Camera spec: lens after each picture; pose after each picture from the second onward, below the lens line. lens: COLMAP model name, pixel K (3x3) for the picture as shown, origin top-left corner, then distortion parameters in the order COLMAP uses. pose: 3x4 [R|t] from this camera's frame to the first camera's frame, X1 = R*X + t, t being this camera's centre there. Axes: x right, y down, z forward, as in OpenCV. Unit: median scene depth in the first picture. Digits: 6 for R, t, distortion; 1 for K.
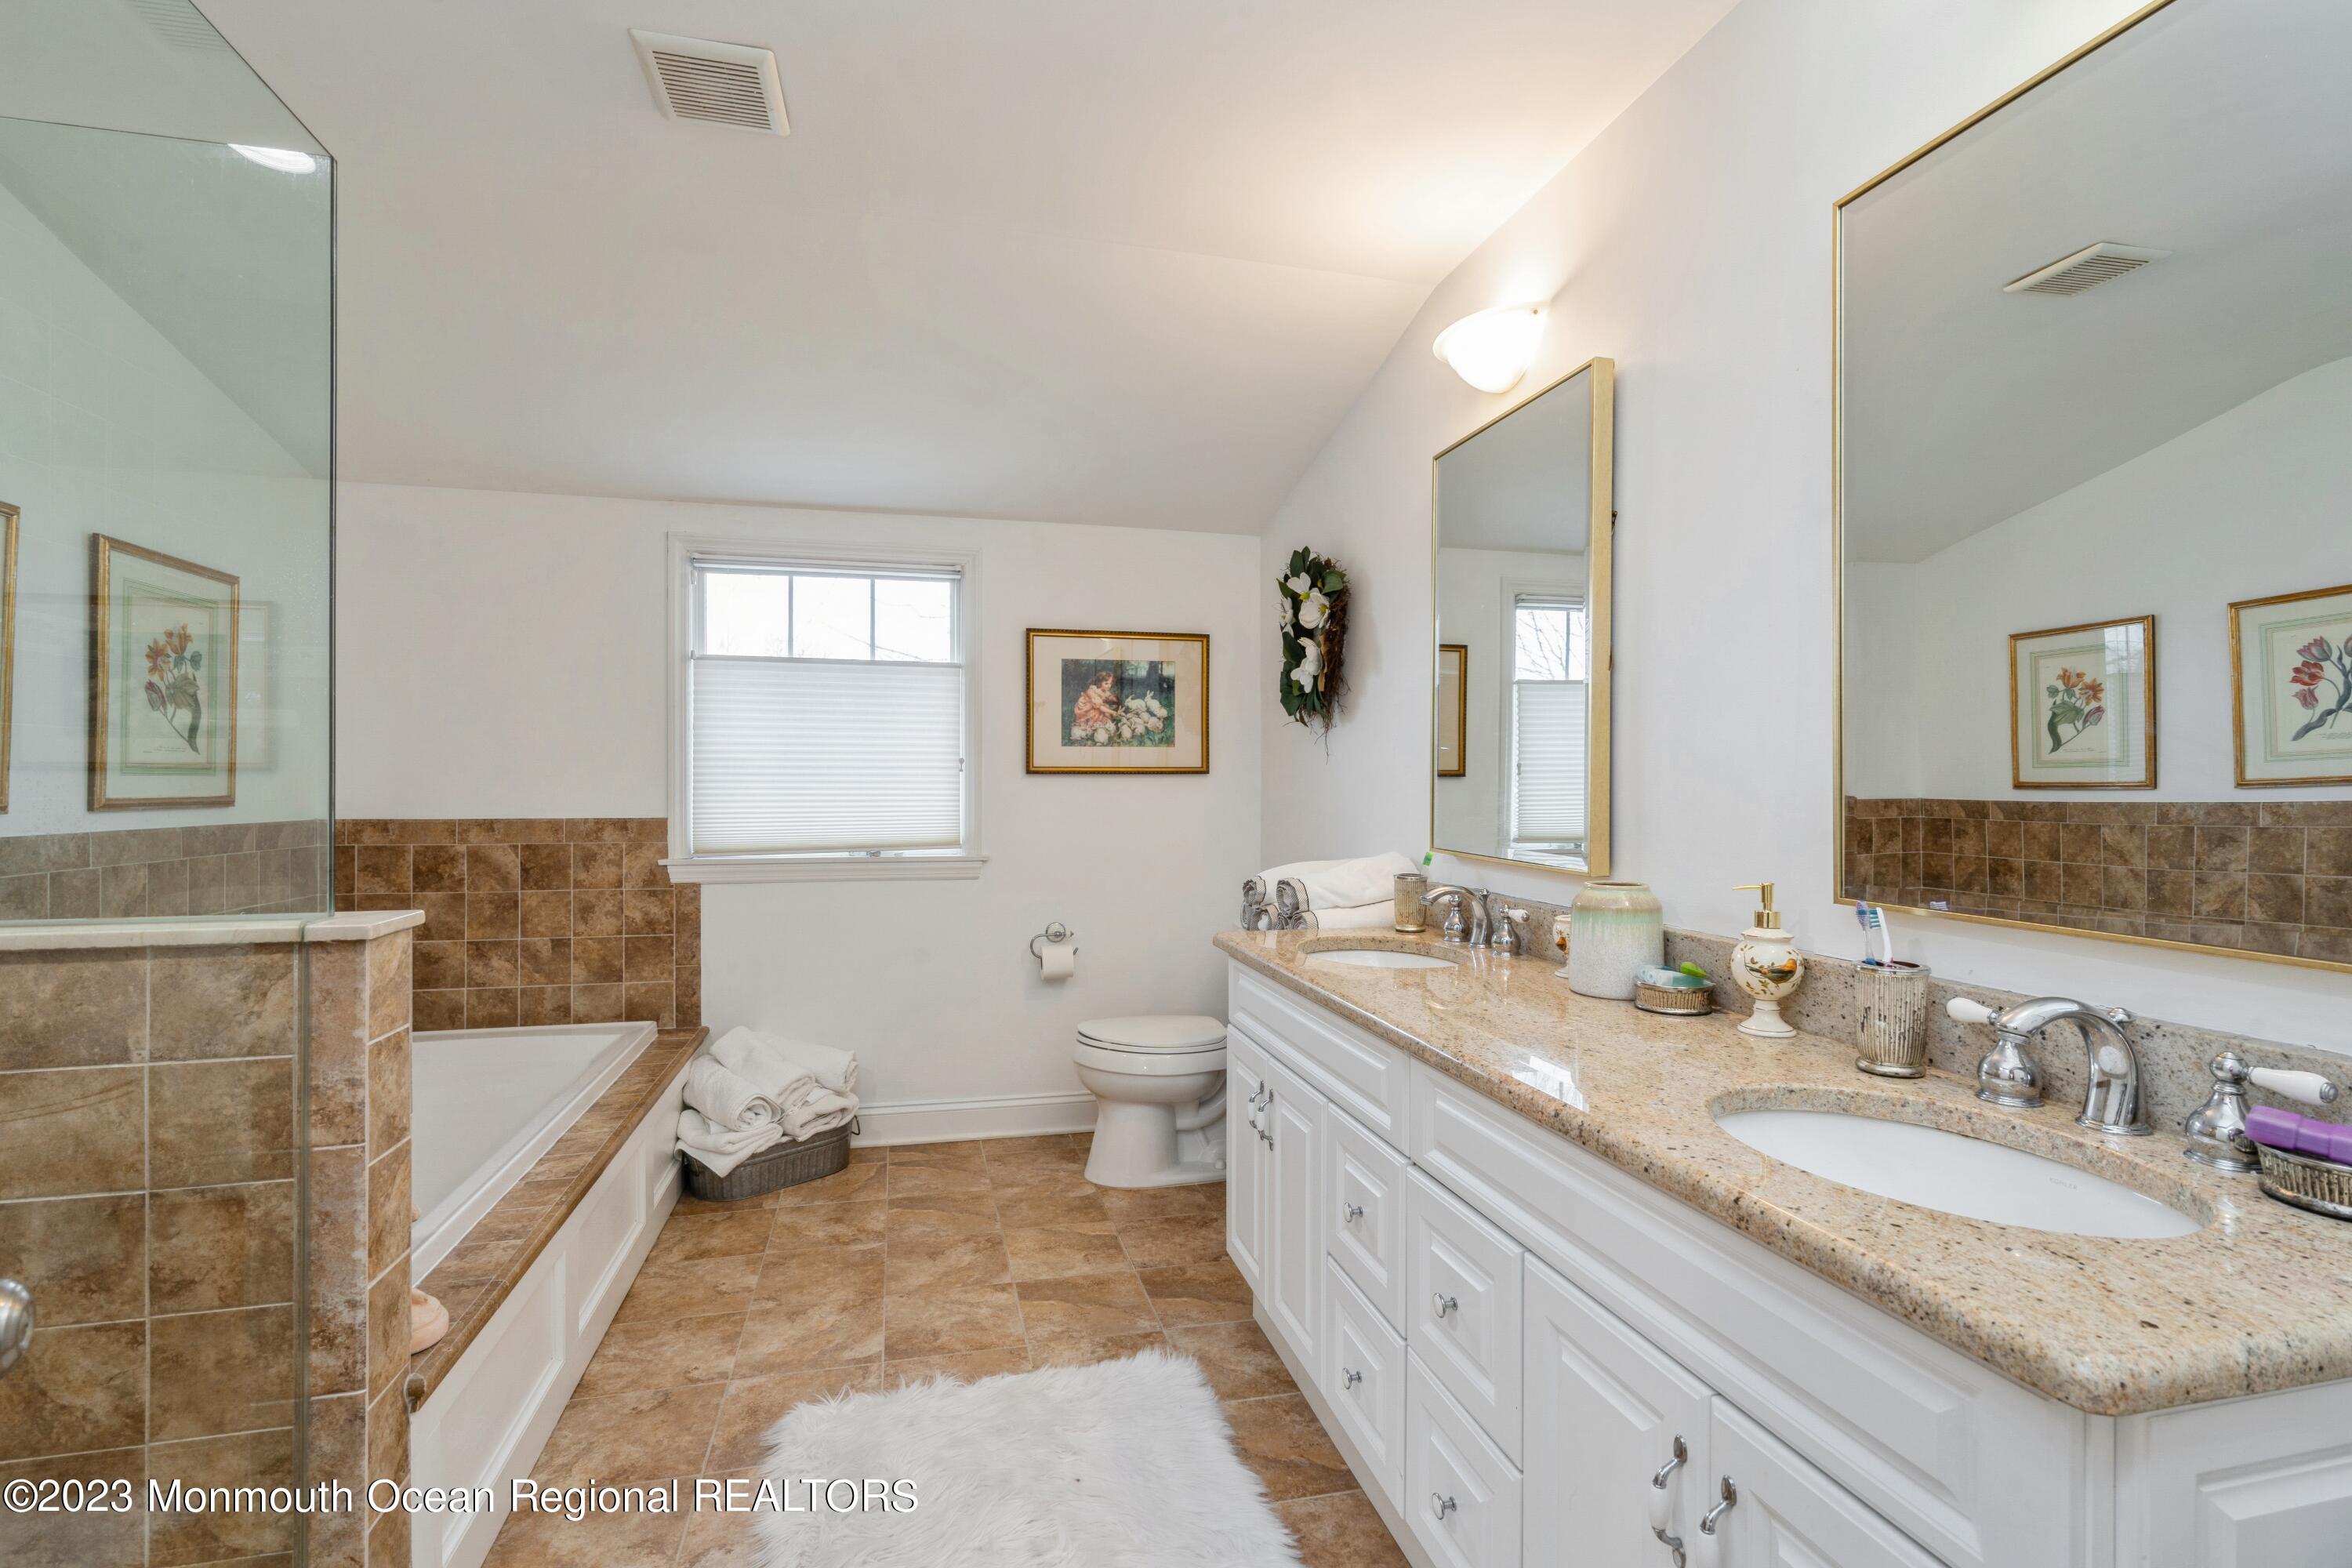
lens RADIAL K [[1071.6, 0, 1172.6], [0, 1071.6, 778.7], [0, 0, 1]] dist [0.000243, 0.001543]
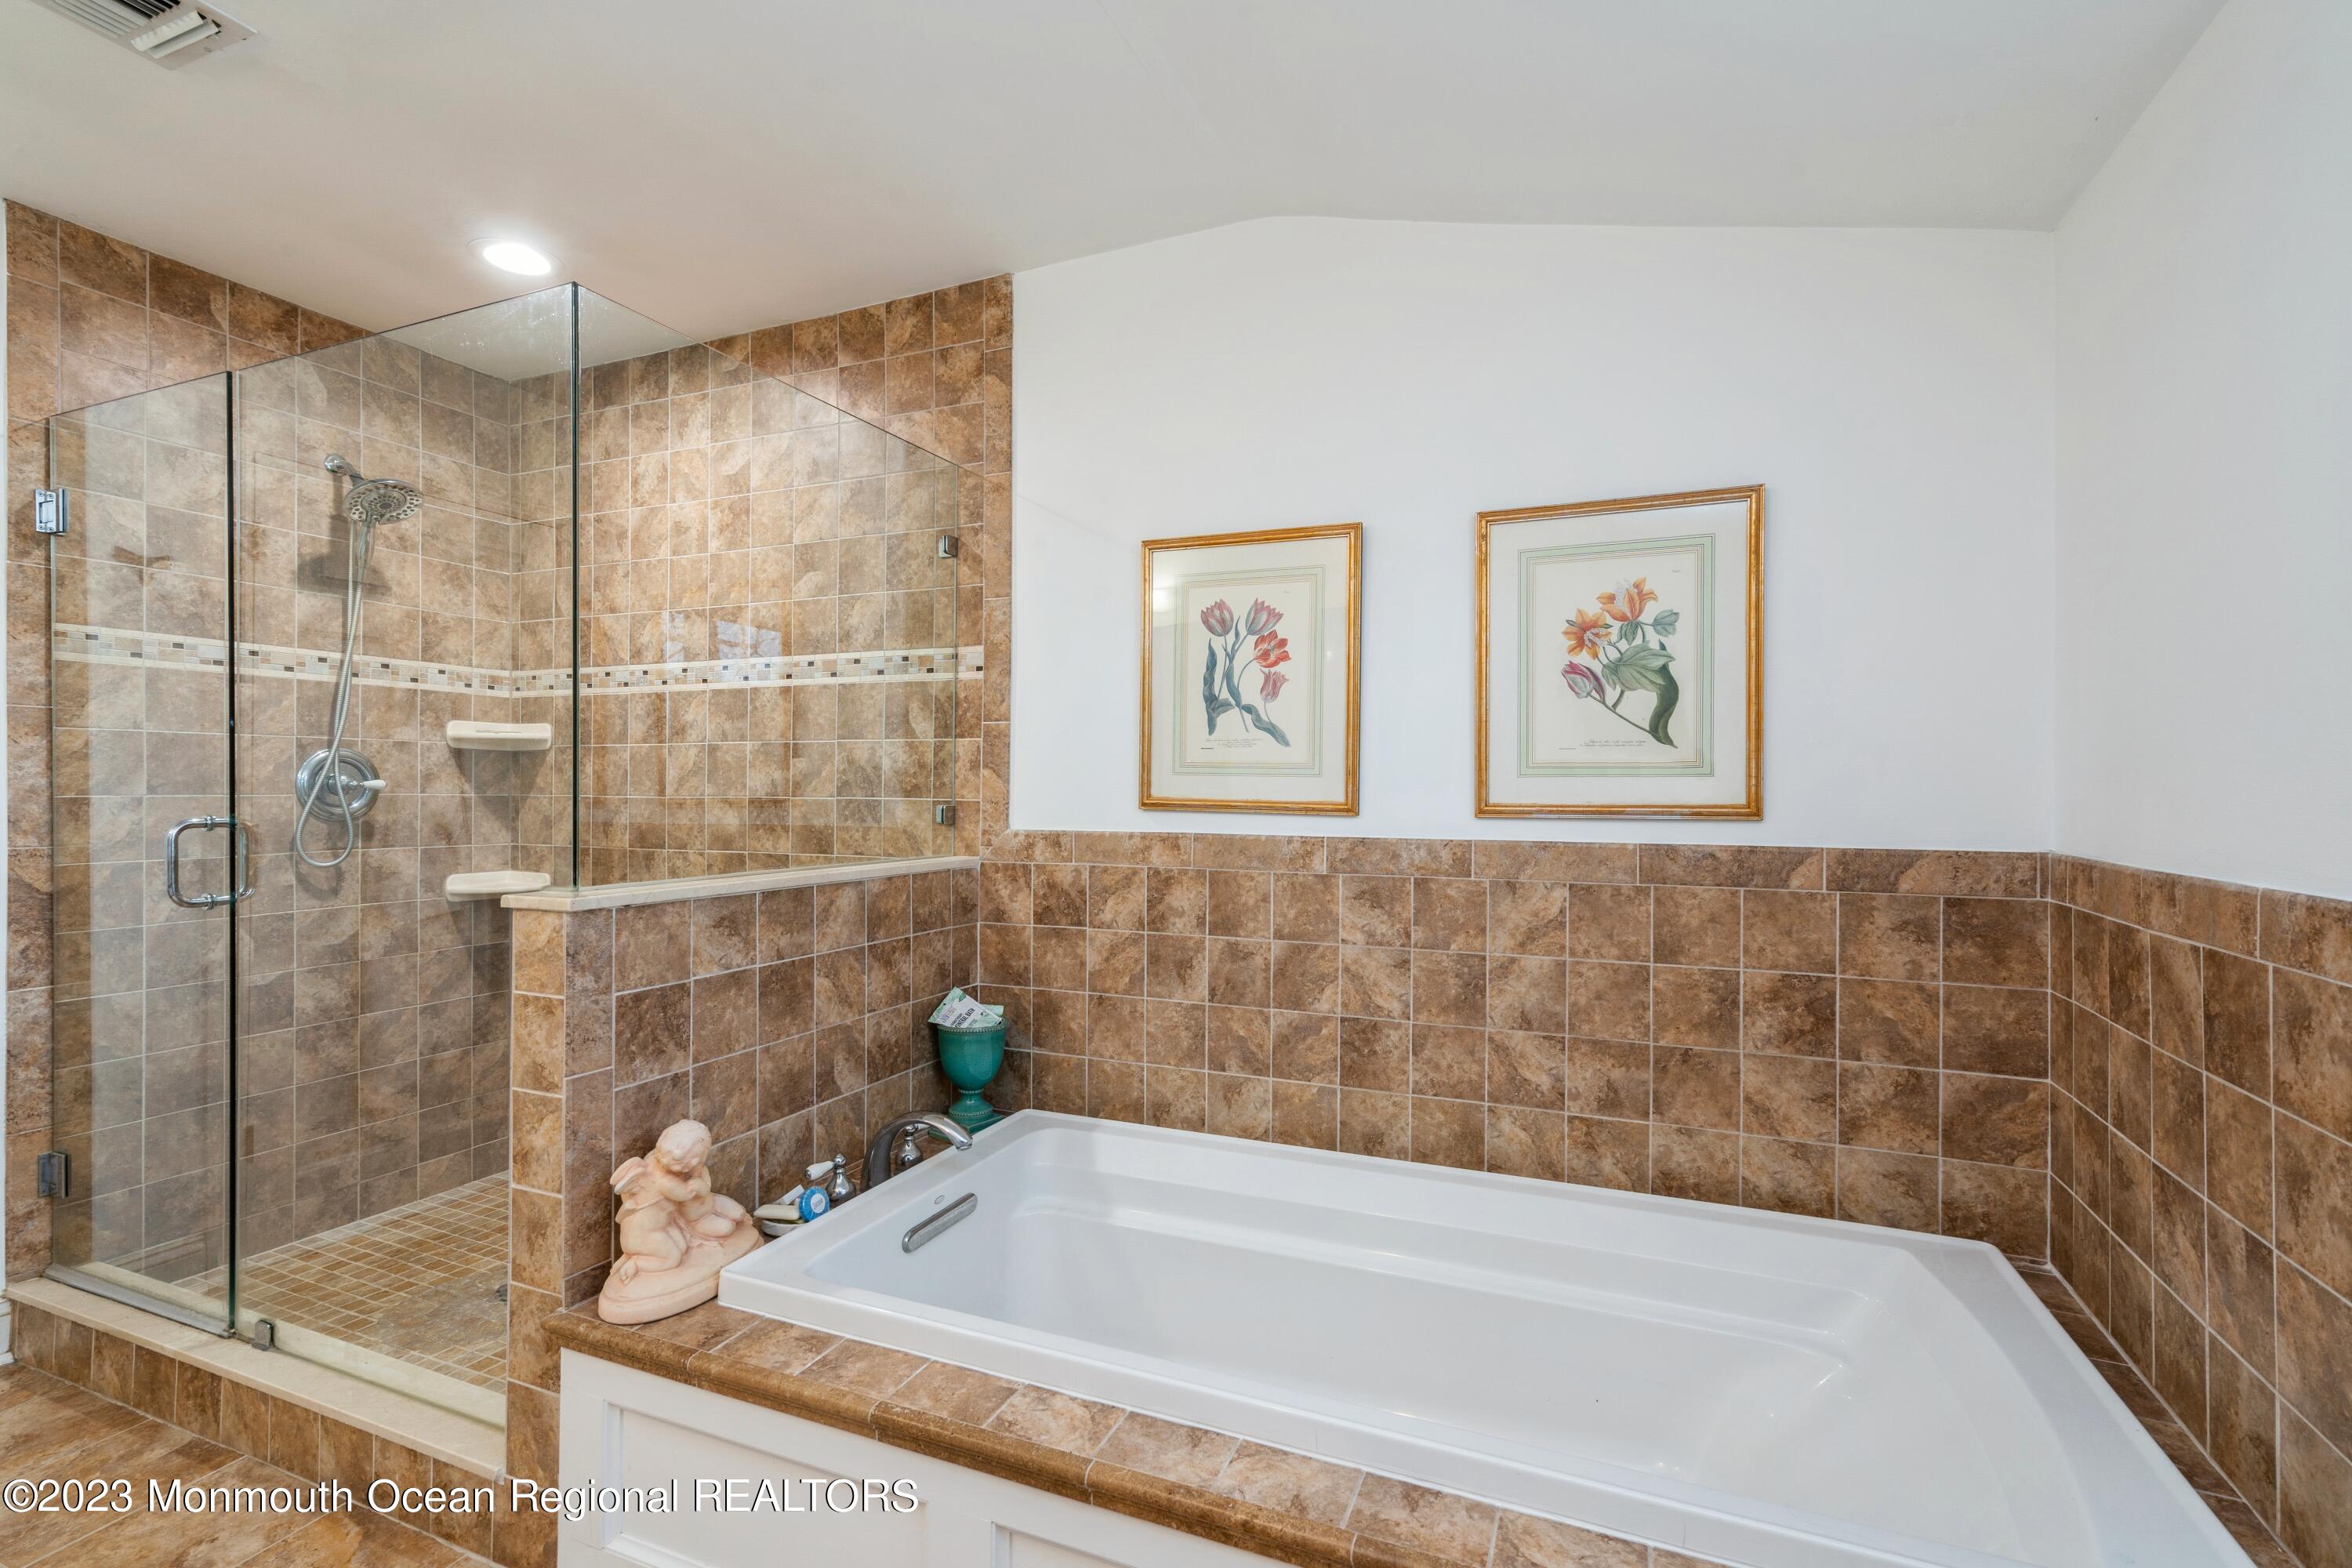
lens RADIAL K [[1071.6, 0, 1182.1], [0, 1071.6, 787.2], [0, 0, 1]] dist [0.000243, 0.001543]
pose [[-0.606090, -0.004985, -0.795380, -0.121785], [-0.000957, 0.999984, -0.005538, 0.009443], [0.795395, -0.002595, -0.606085, 1.285266]]
